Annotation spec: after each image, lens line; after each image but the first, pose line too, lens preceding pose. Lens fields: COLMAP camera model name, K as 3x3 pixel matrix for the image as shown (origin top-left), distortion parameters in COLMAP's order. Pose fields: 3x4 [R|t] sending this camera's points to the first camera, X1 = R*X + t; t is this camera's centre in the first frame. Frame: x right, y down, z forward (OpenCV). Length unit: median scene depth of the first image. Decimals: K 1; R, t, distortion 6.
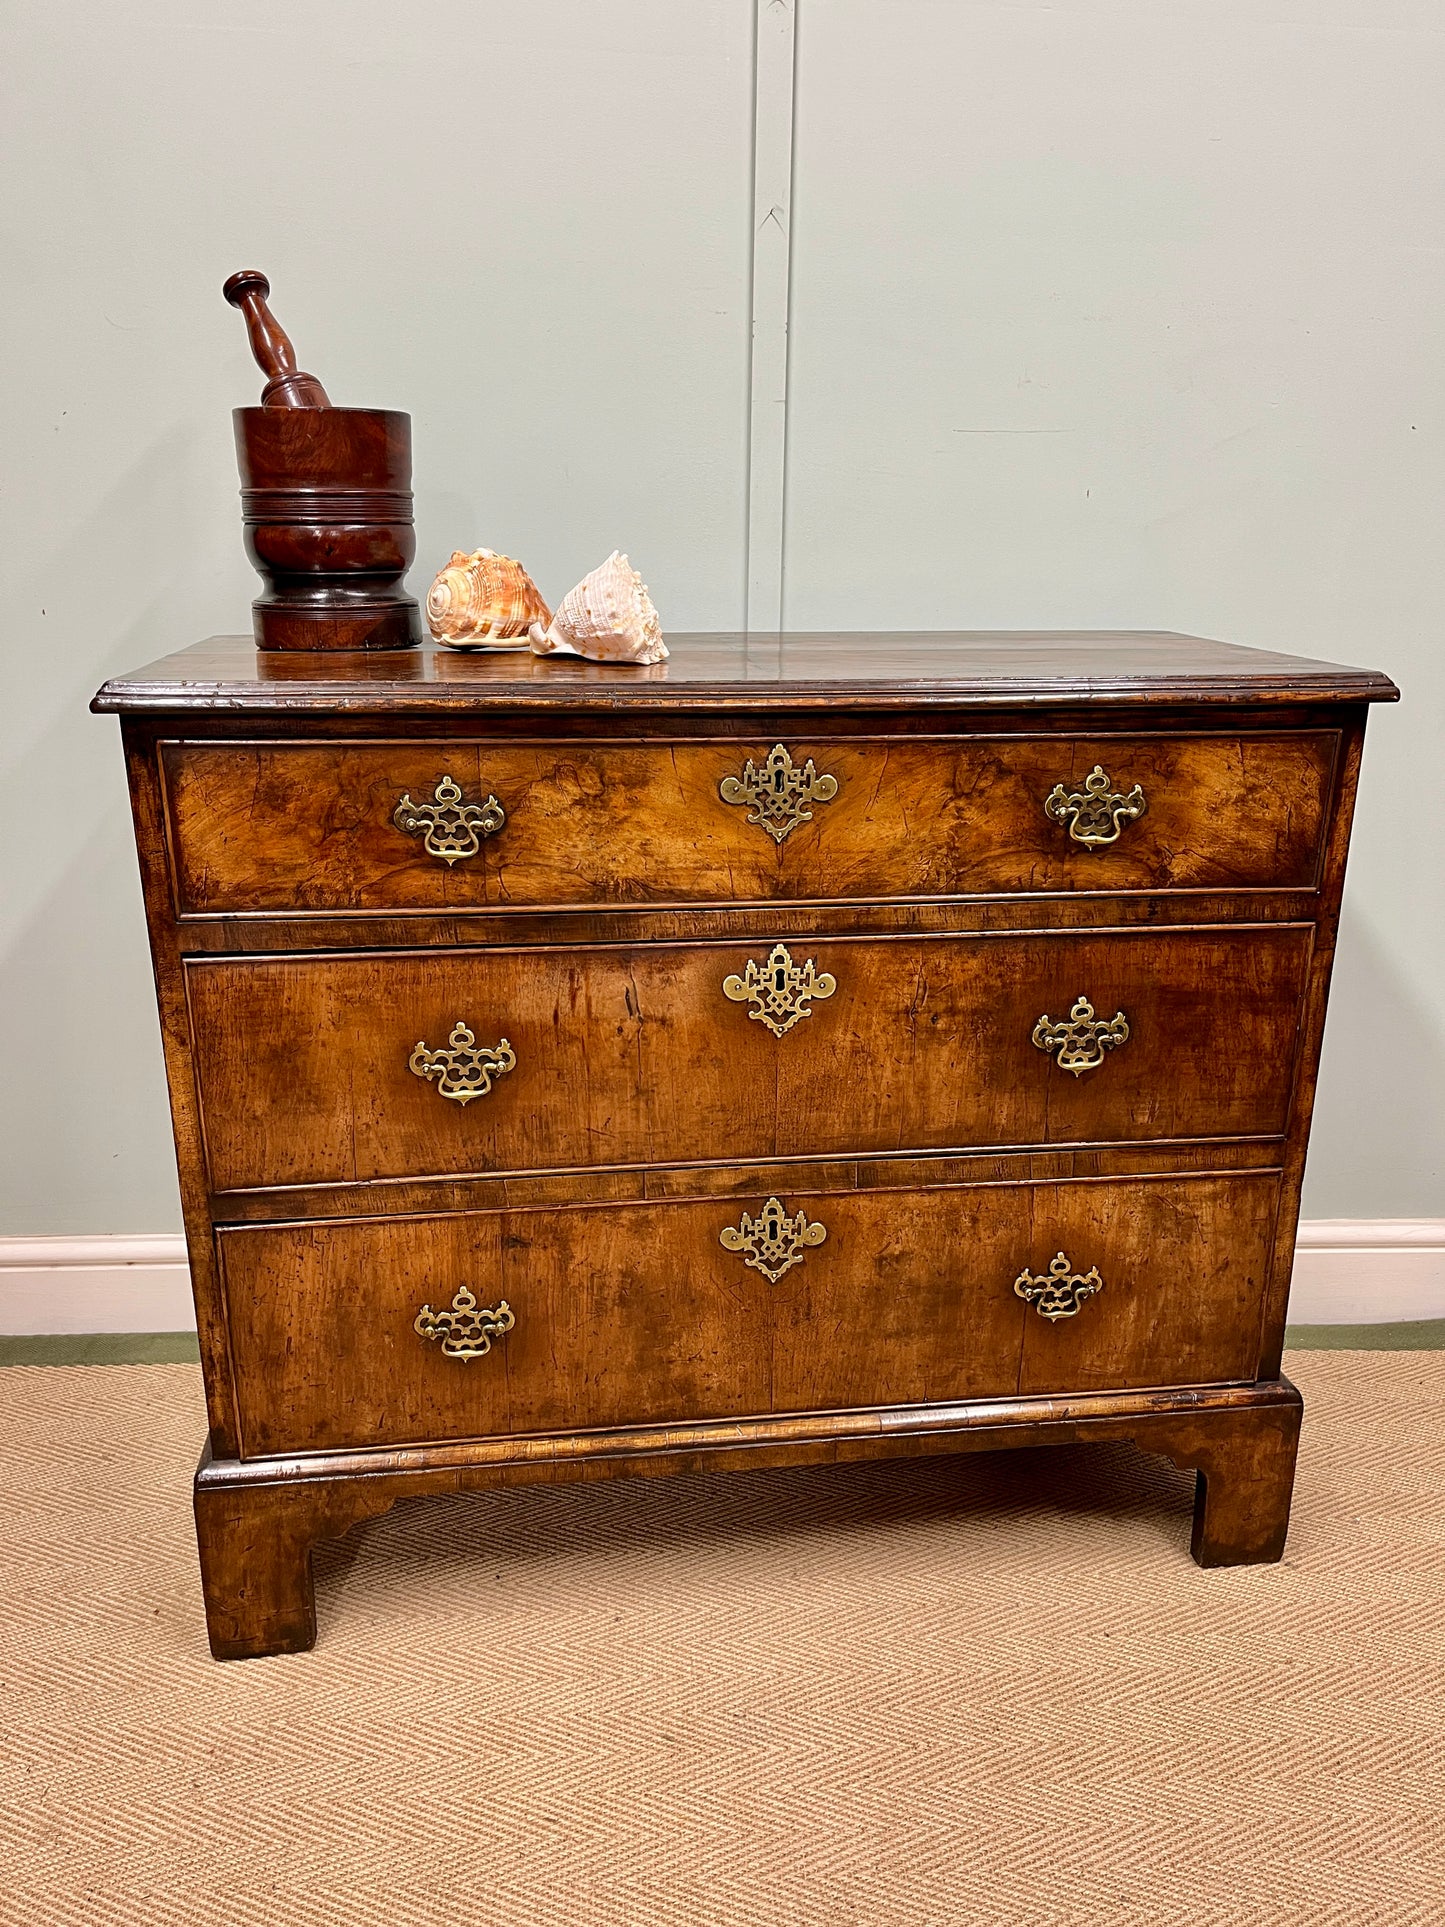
lens RADIAL K [[1462.0, 0, 722.5], [0, 1462.0, 963.5], [0, 0, 1]] dist [0.100367, -0.272343]
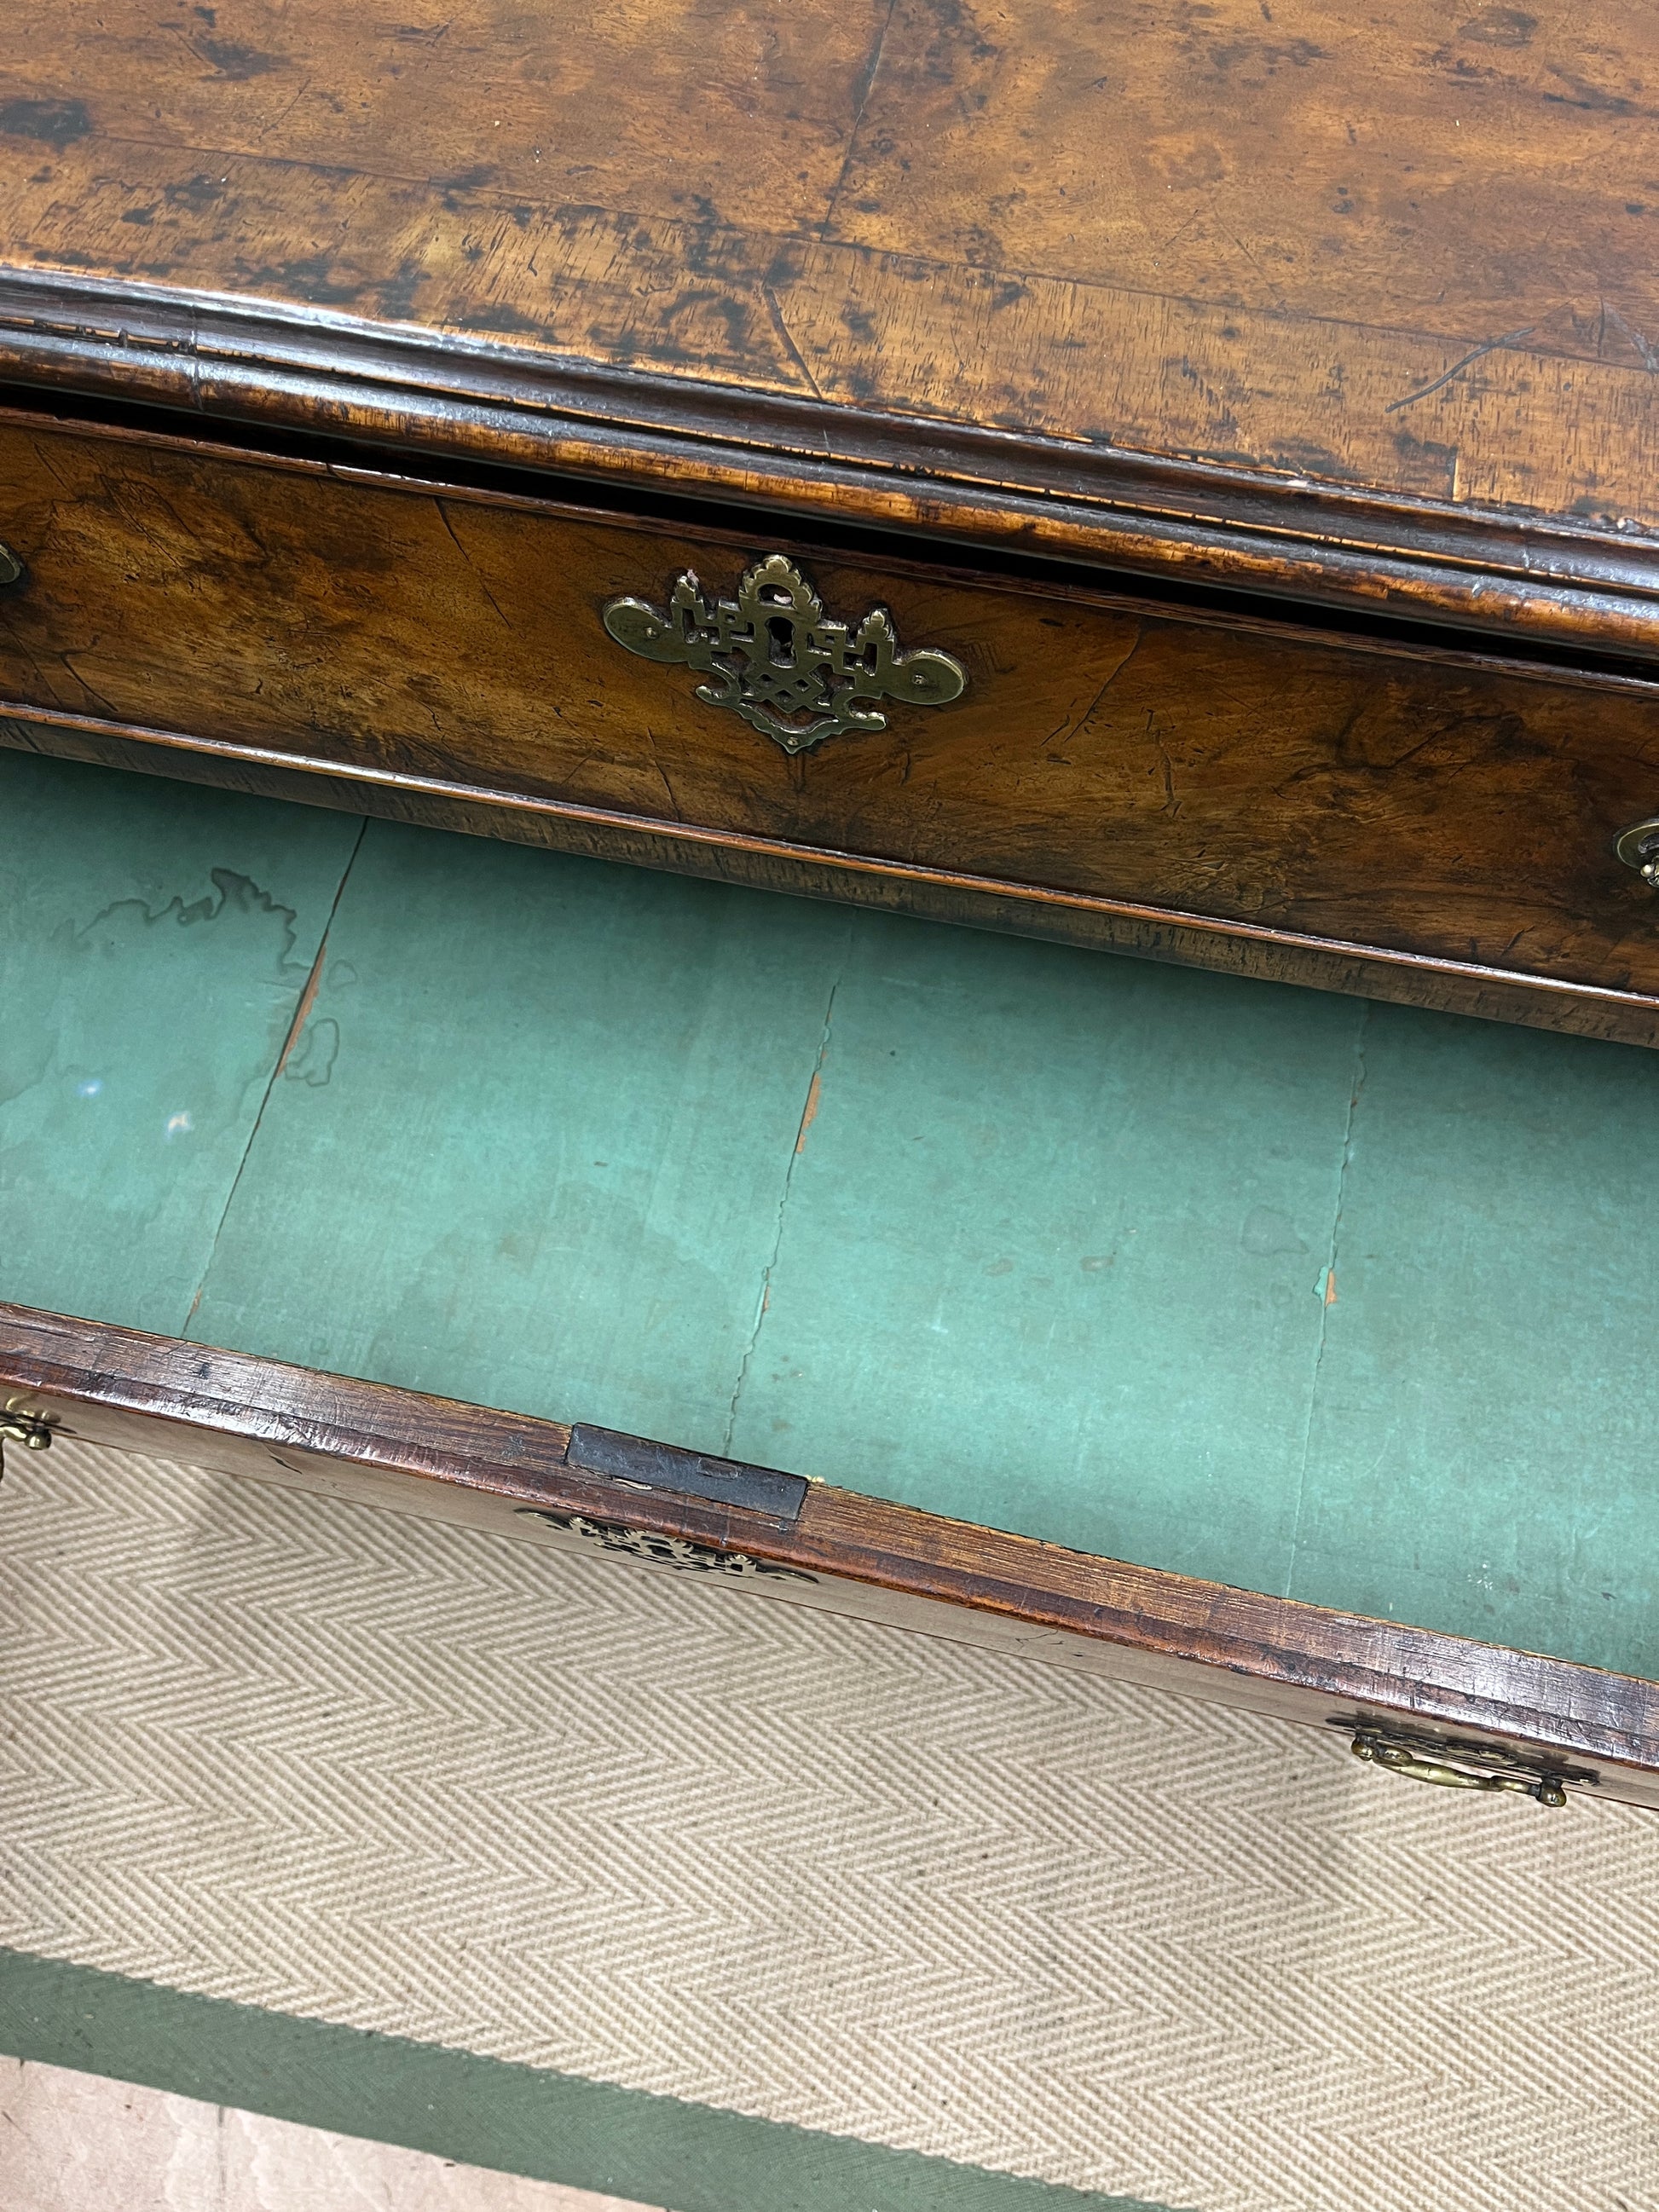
lens RADIAL K [[1720.4, 0, 829.5], [0, 1720.4, 1106.0], [0, 0, 1]] dist [0.090073, -0.156715]
pose [[0.943090, 0.302768, -0.137523, 0.123427], [-0.100154, 0.652968, 0.750734, -0.321300], [0.317096, -0.694236, 0.646131, 0.643168]]
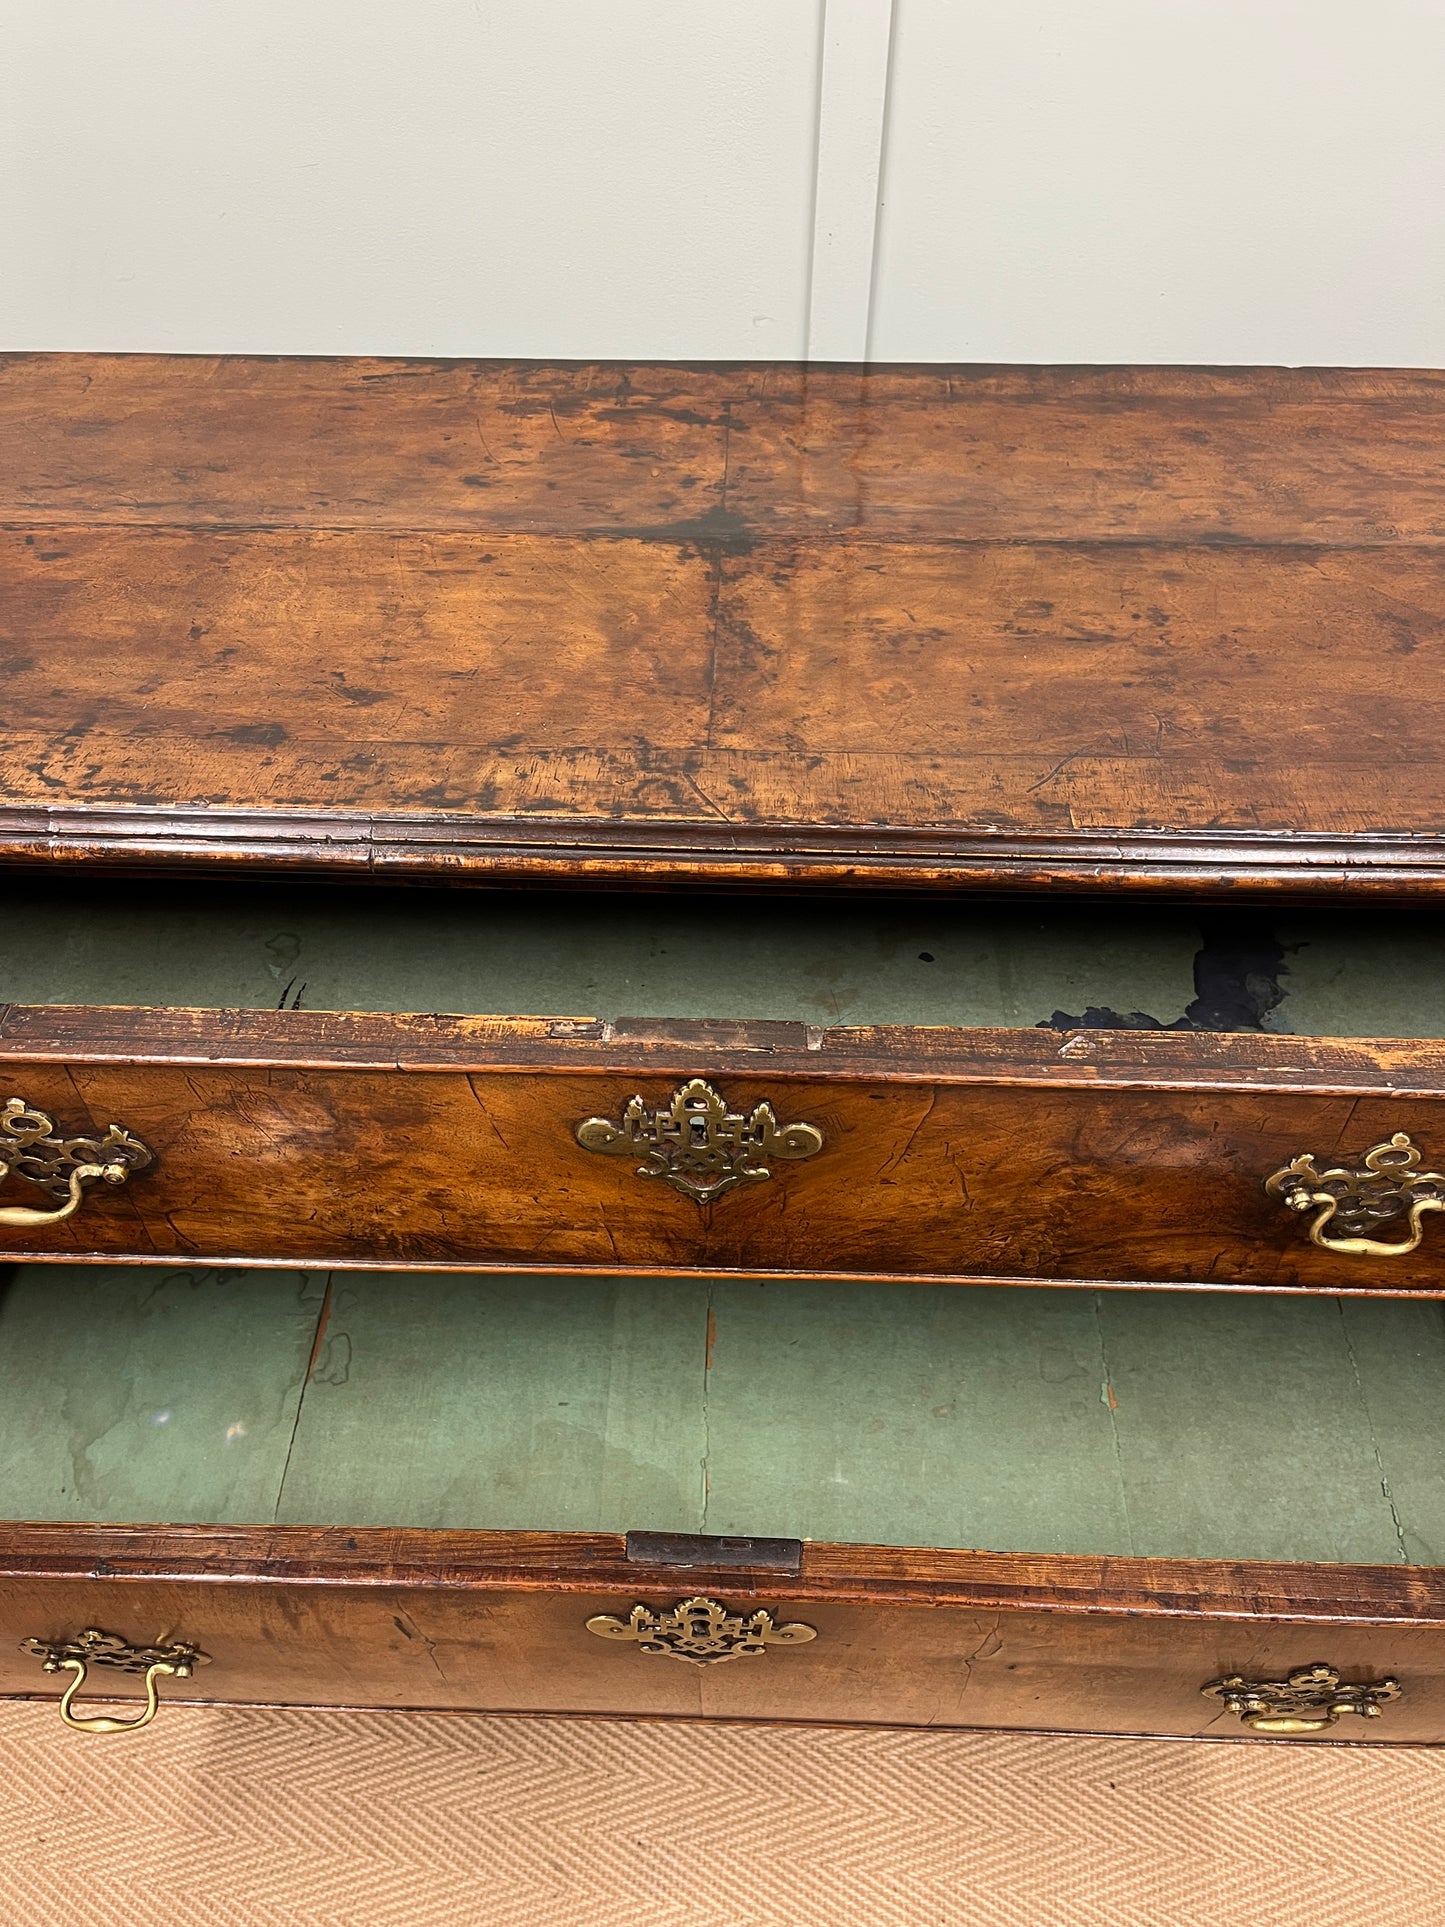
lens RADIAL K [[1460.6, 0, 710.6], [0, 1460.6, 962.6], [0, 0, 1]] dist [0.091989, -0.150558]
pose [[0.985520, 0.112248, -0.127087, 0.102384], [-0.040760, 0.884361, 0.465021, -0.350811], [0.164589, -0.453108, 0.876130, 0.495756]]
